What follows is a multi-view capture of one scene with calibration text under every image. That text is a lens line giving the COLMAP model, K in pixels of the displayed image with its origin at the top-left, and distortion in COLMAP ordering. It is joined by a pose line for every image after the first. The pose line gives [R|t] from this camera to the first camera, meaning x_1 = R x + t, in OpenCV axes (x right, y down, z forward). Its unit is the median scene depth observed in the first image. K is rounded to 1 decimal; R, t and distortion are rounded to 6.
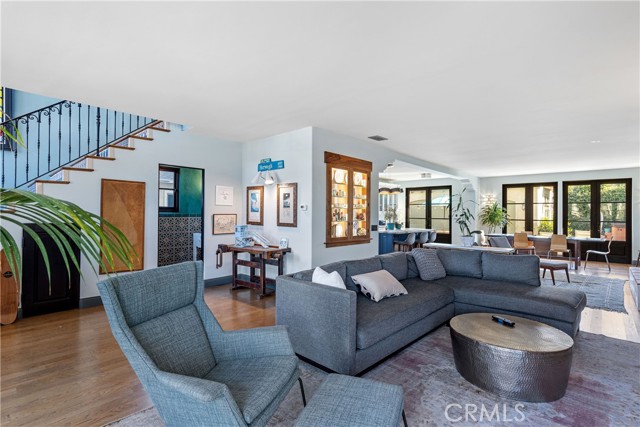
lens RADIAL K [[316.4, 0, 331.1], [0, 316.4, 204.0], [0, 0, 1]] dist [-0.000785, -0.000612]
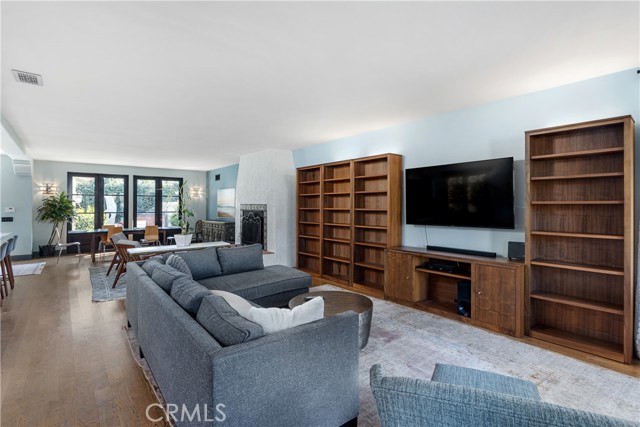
lens RADIAL K [[311.8, 0, 315.8], [0, 311.8, 207.4], [0, 0, 1]] dist [-0.014699, 0.000202]
pose [[0.152419, -0.014461, 0.988210, -0.313896], [-0.023464, 0.999558, 0.018246, 0.004267], [-0.988037, -0.025968, 0.152012, 0.431148]]
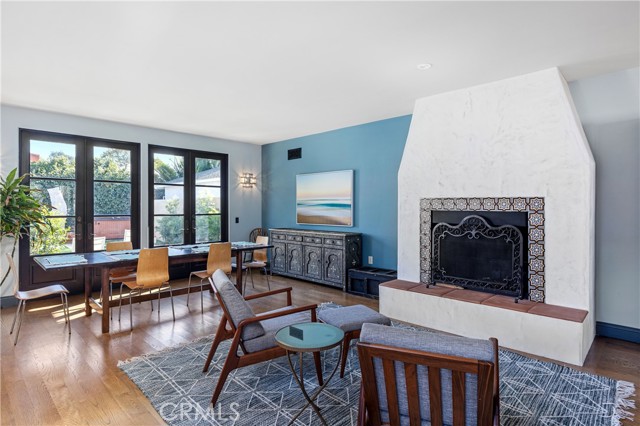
lens RADIAL K [[344.9, 0, 310.9], [0, 344.9, 207.5], [0, 0, 1]] dist [-0.000466, 0.000101]
pose [[0.043945, -0.010881, 0.998975, 0.253177], [-0.027130, 0.999559, 0.012081, 0.040170], [-0.998665, -0.027633, 0.043631, 1.182142]]
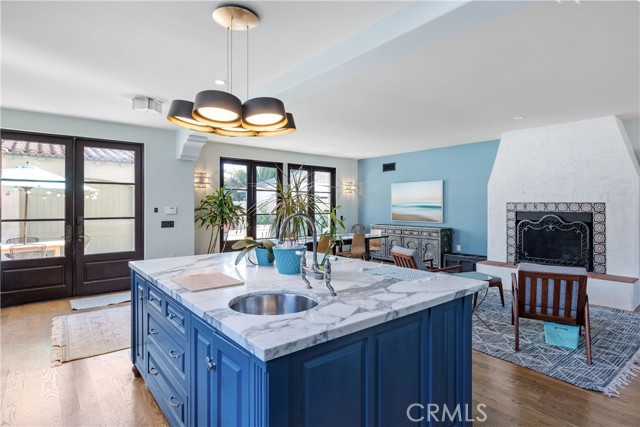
lens RADIAL K [[338.8, 0, 295.9], [0, 338.8, 205.2], [0, 0, 1]] dist [0.000315, -0.000371]
pose [[0.175994, -0.006777, 0.984368, -0.126586], [-0.024886, 0.999626, 0.011332, 0.035181], [-0.984077, -0.026491, 0.175760, 1.432658]]
